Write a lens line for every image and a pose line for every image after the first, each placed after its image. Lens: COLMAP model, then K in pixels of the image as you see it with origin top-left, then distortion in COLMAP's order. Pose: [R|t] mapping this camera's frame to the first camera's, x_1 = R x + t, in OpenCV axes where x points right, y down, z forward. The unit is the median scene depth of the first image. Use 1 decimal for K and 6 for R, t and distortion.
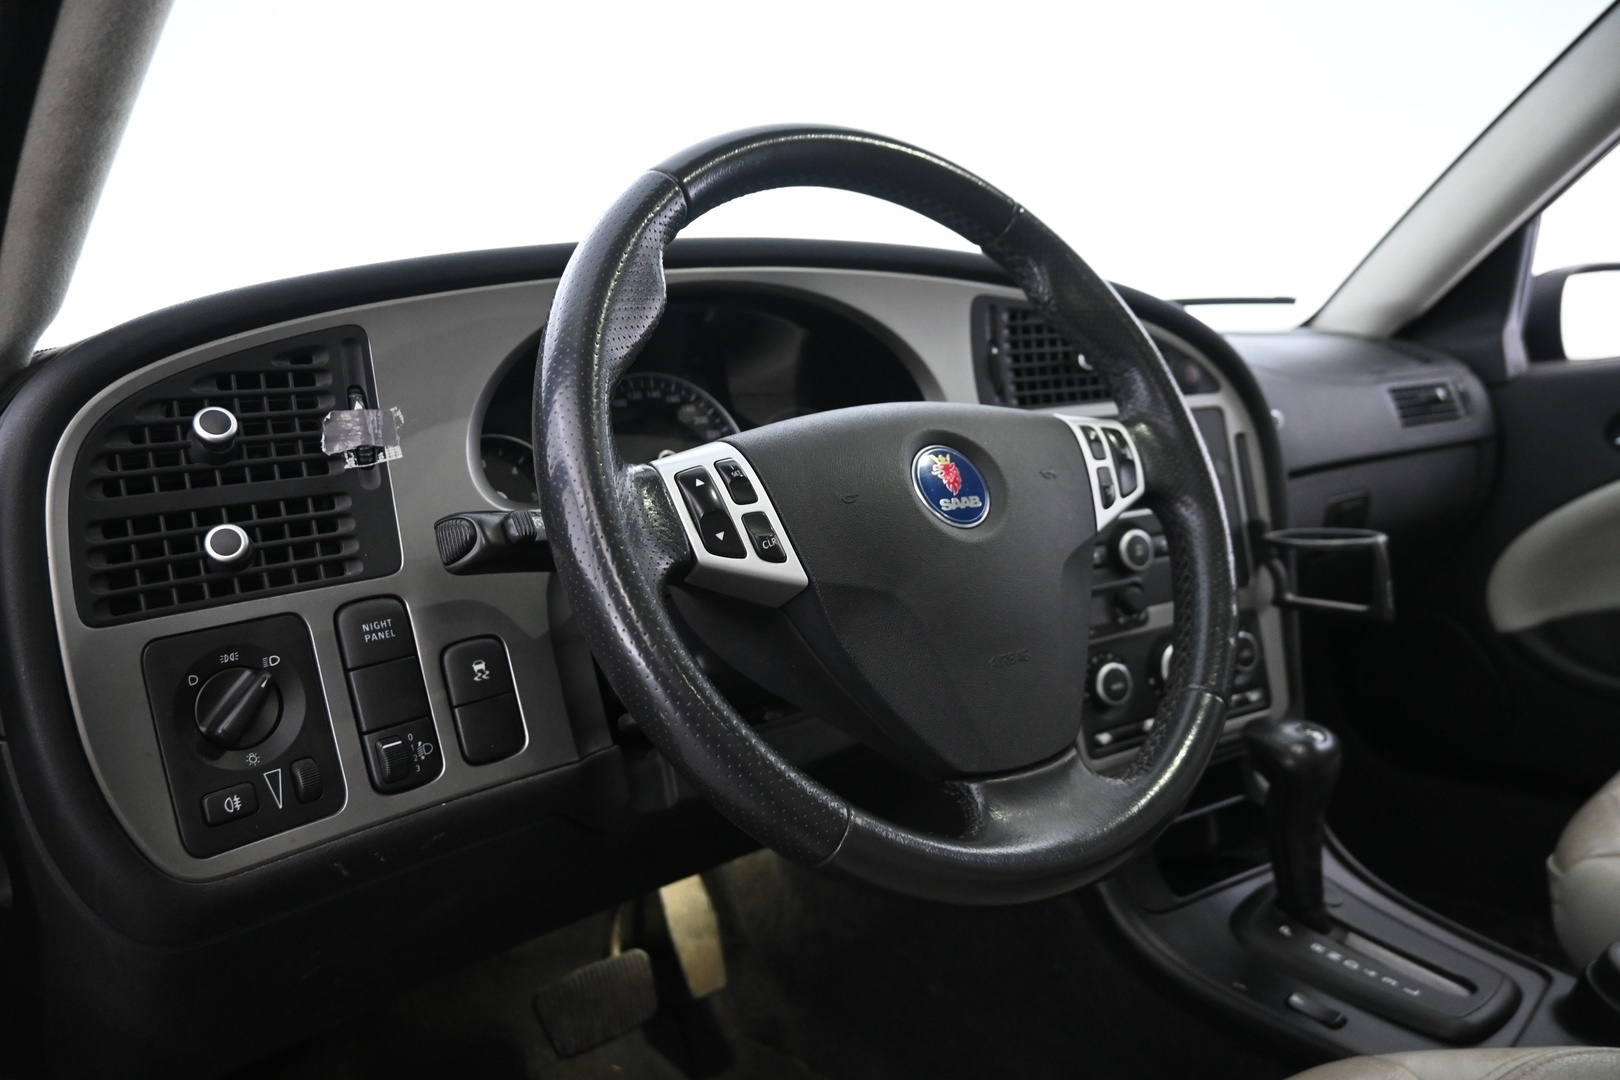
lens RADIAL K [[1120.6, 0, 811.8], [0, 1120.6, 547.1], [0, 0, 1]] dist [0.005212, 0.003899]
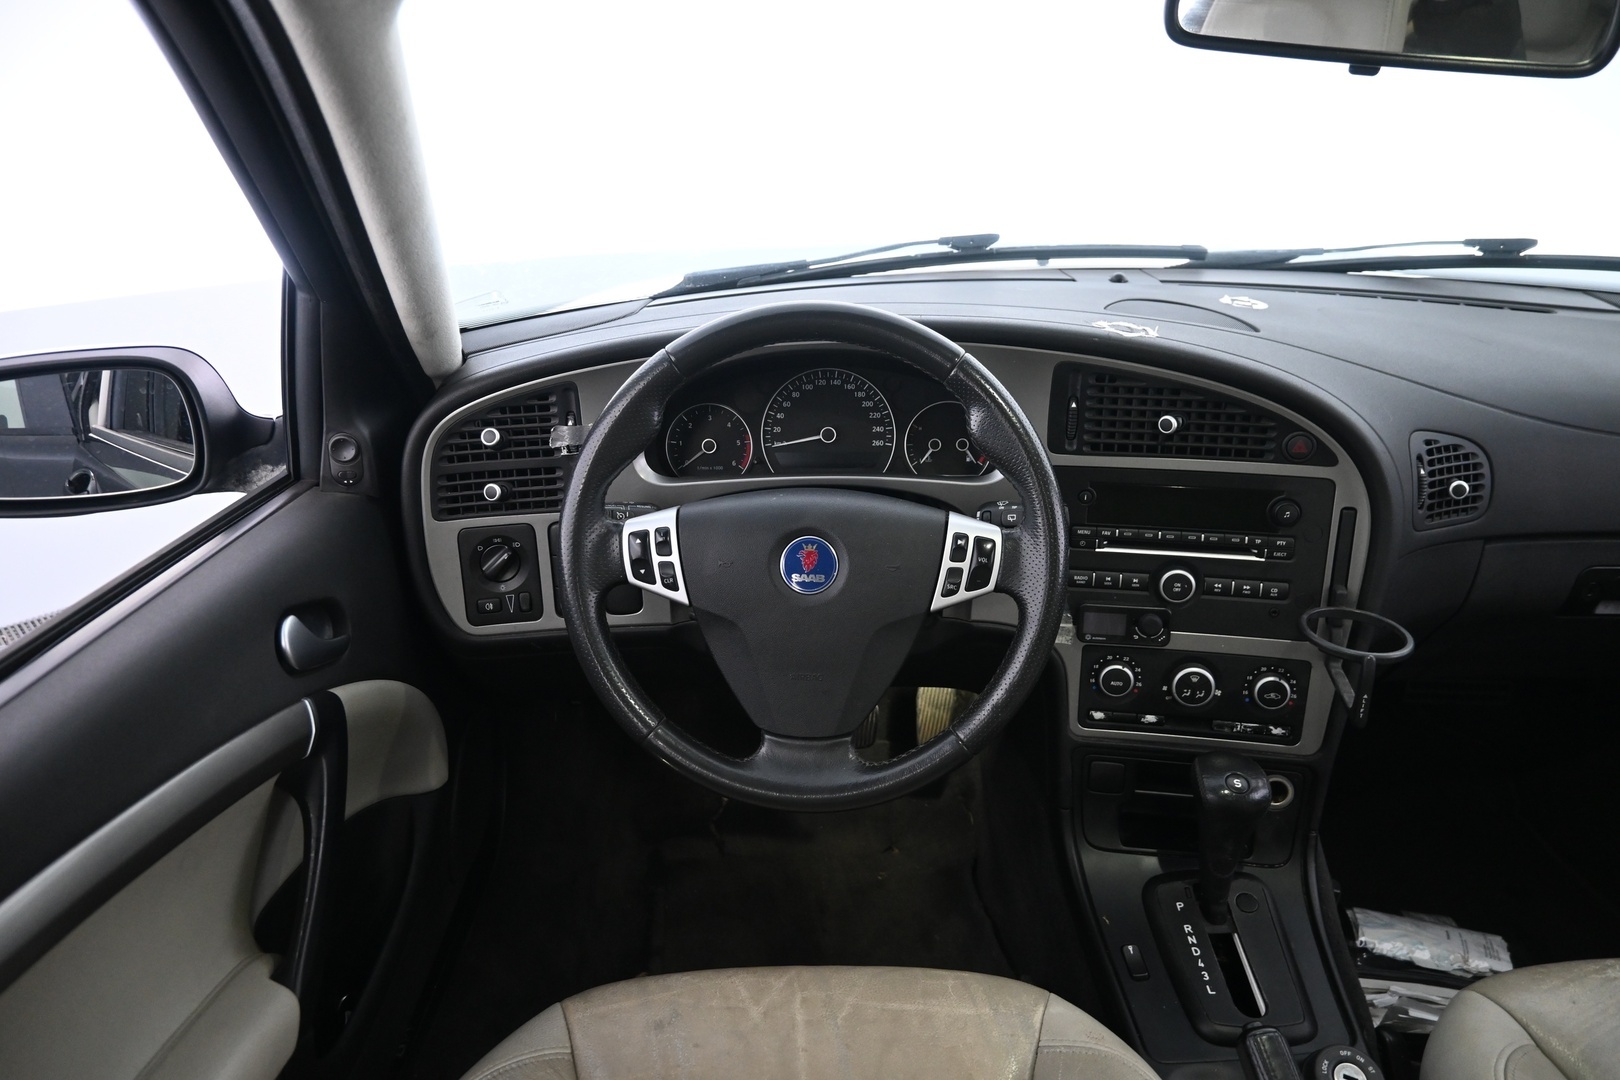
lens RADIAL K [[1120.6, 0, 814.0], [0, 1120.6, 538.9], [0, 0, 1]] dist [0.005212, 0.003899]
pose [[0.770331, 0.315666, -0.554026, 1.061829], [-0.125759, 0.927011, 0.353321, -0.693114], [0.625120, -0.202500, 0.753803, -0.211168]]
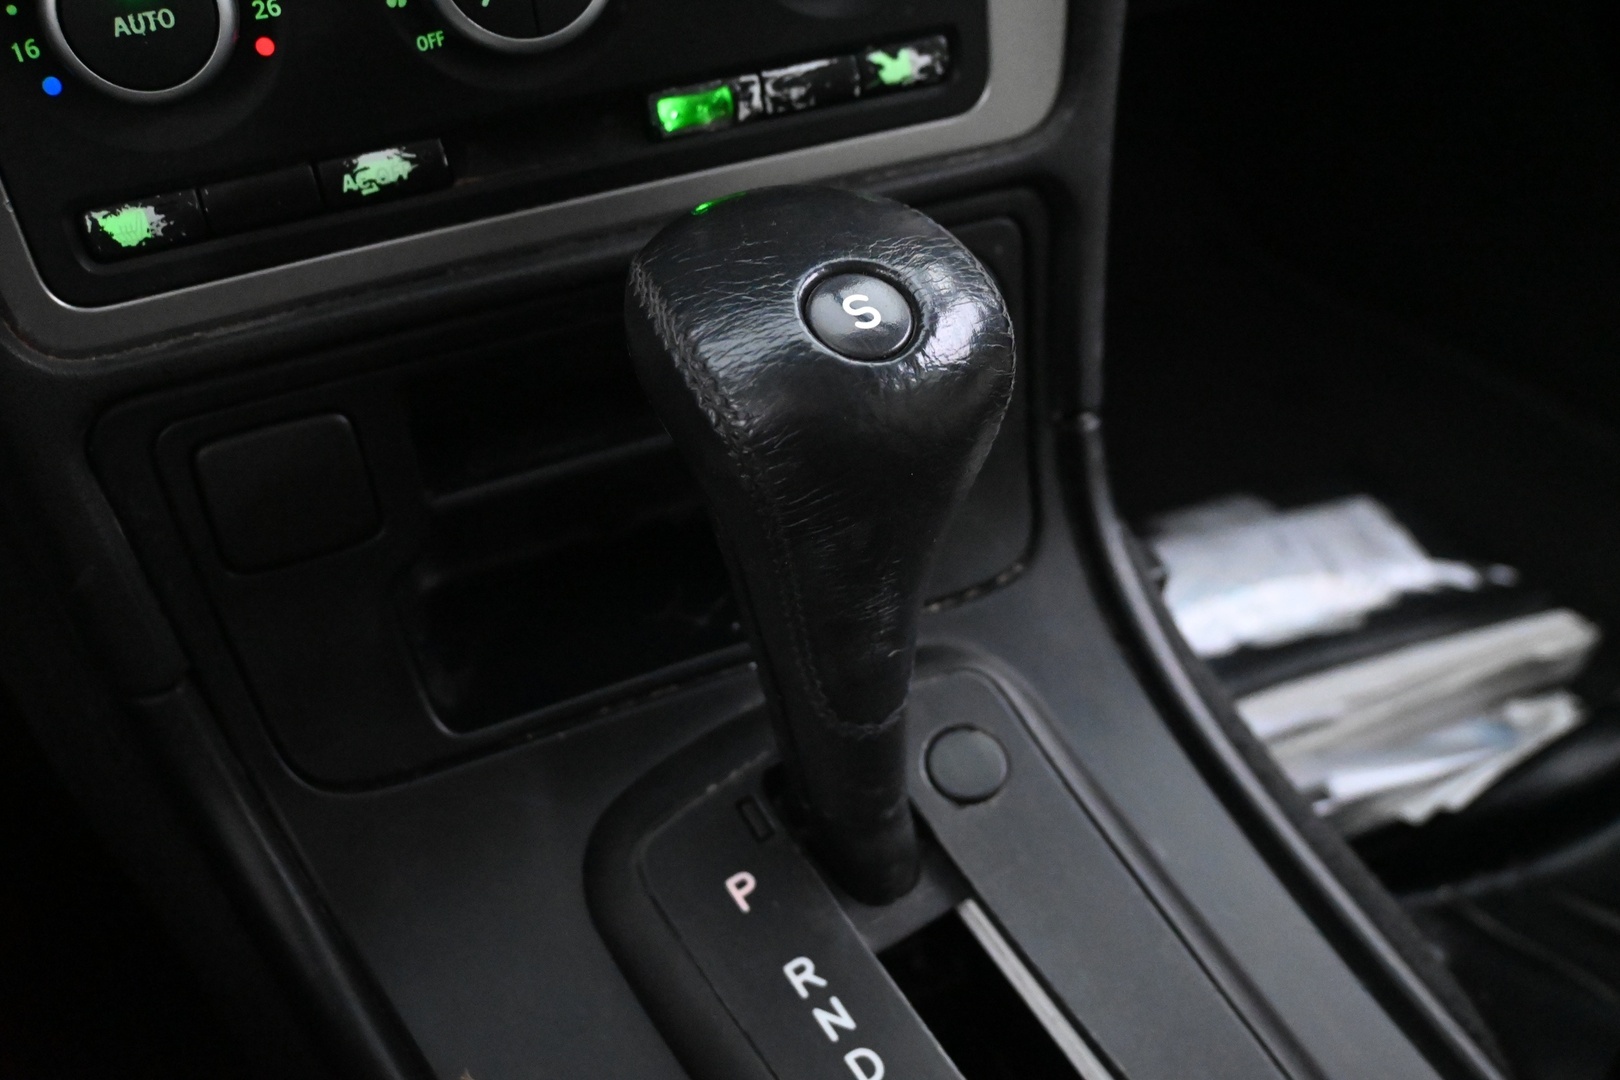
lens RADIAL K [[1509.4, 0, 815.0], [0, 1509.4, 538.4], [0, 0, 1]] dist [-0.004488, 0.000000]
pose [[0.992431, 0.102650, -0.067412, 0.721966], [-0.049654, 0.837465, 0.544231, 0.055947], [0.112320, -0.536764, 0.836223, 1.112738]]
